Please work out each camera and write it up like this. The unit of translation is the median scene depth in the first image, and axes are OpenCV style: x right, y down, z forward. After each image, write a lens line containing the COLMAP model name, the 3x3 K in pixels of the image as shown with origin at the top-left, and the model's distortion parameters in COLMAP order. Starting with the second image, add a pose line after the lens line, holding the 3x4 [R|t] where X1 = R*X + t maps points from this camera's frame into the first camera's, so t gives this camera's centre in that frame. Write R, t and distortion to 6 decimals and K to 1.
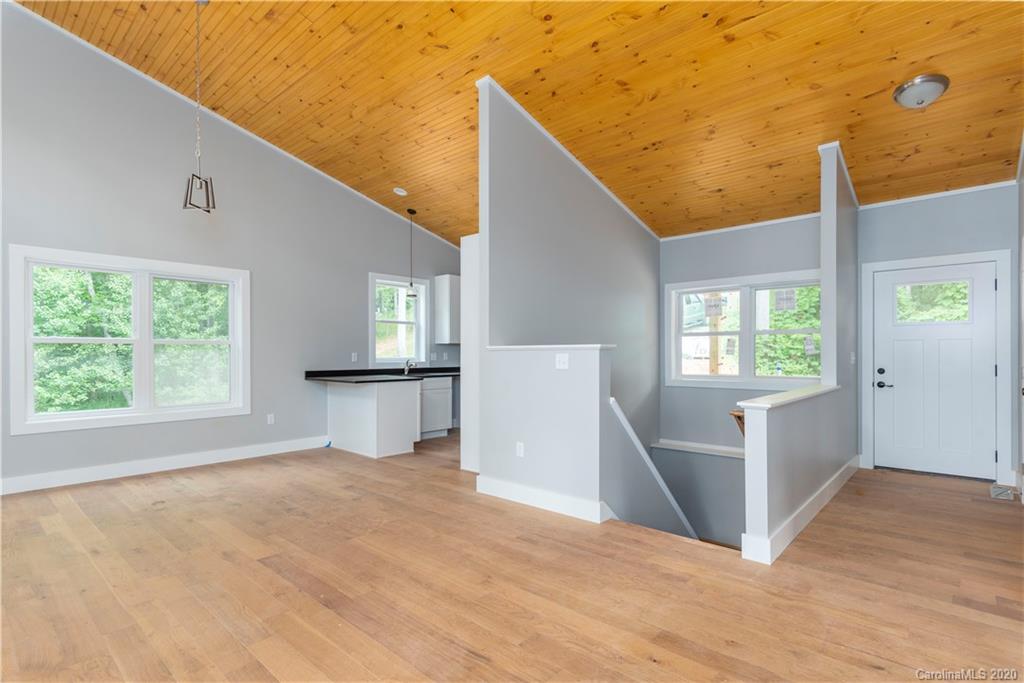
lens RADIAL K [[499.9, 0, 512.0], [0, 499.9, 355.4], [0, 0, 1]] dist [-0.000051, 0.000252]
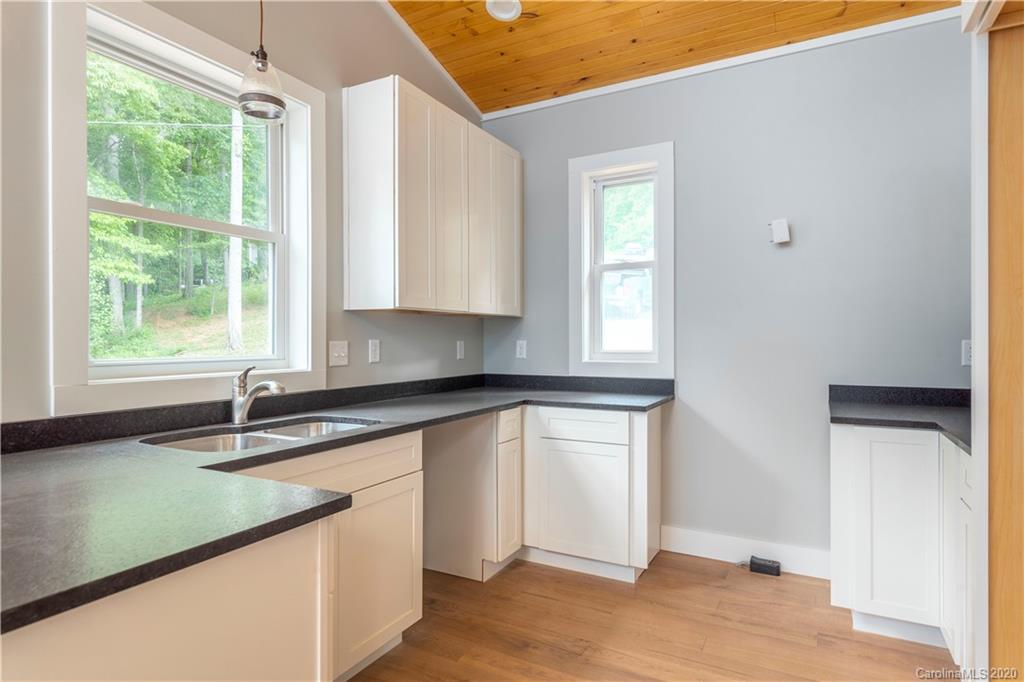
lens RADIAL K [[563.1, 0, 512.0], [0, 563.1, 341.0], [0, 0, 1]] dist [0.002758, 0.000876]
pose [[0.971970, -0.002251, 0.235096, -0.196151], [0.002900, 0.999993, -0.002414, -0.004544], [-0.235089, 0.003028, 0.971969, 0.936440]]
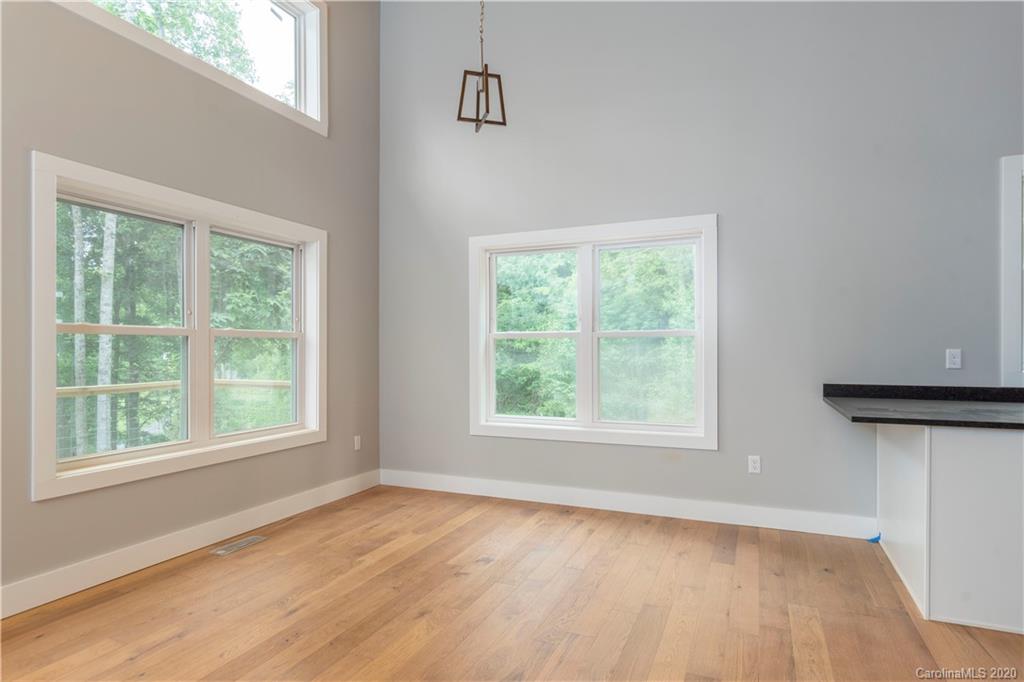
lens RADIAL K [[563.1, 0, 512.0], [0, 563.1, 341.0], [0, 0, 1]] dist [0.002758, 0.000876]
pose [[0.313037, -0.015191, -0.949619, 0.049920], [-0.002479, 0.999856, -0.016811, -0.002322], [0.949738, 0.007617, 0.312955, 0.589955]]
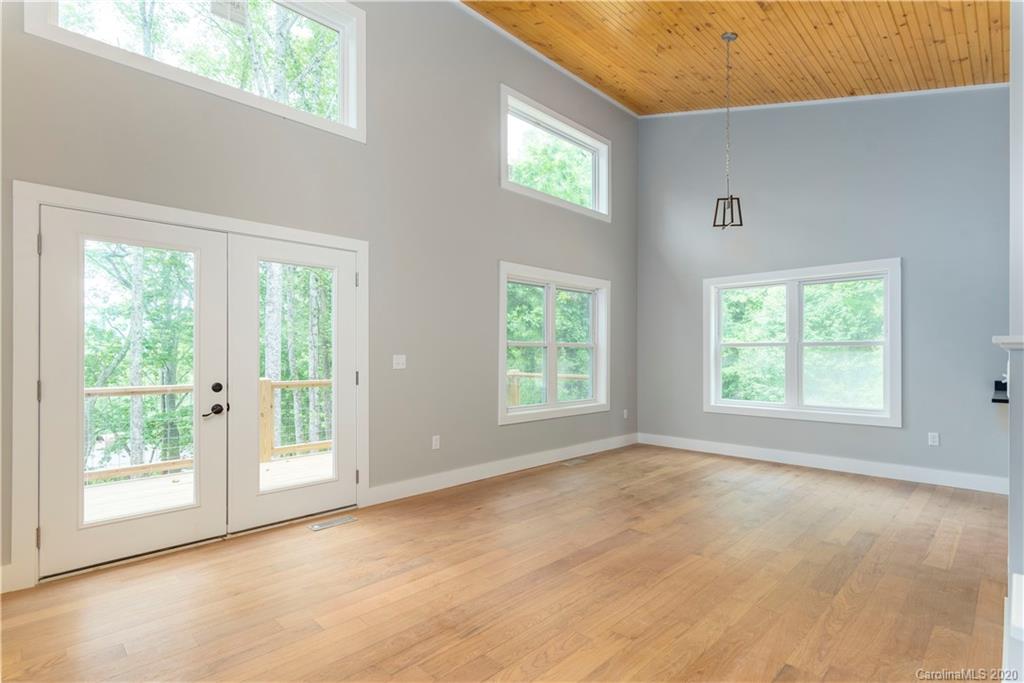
lens RADIAL K [[497.9, 0, 507.5], [0, 497.9, 350.6], [0, 0, 1]] dist [-0.001253, -0.000040]
pose [[-0.061032, -0.008065, -0.998103, 0.373717], [-0.005253, 0.999956, -0.007759, -0.001553], [0.998122, 0.004770, -0.061072, 0.420494]]
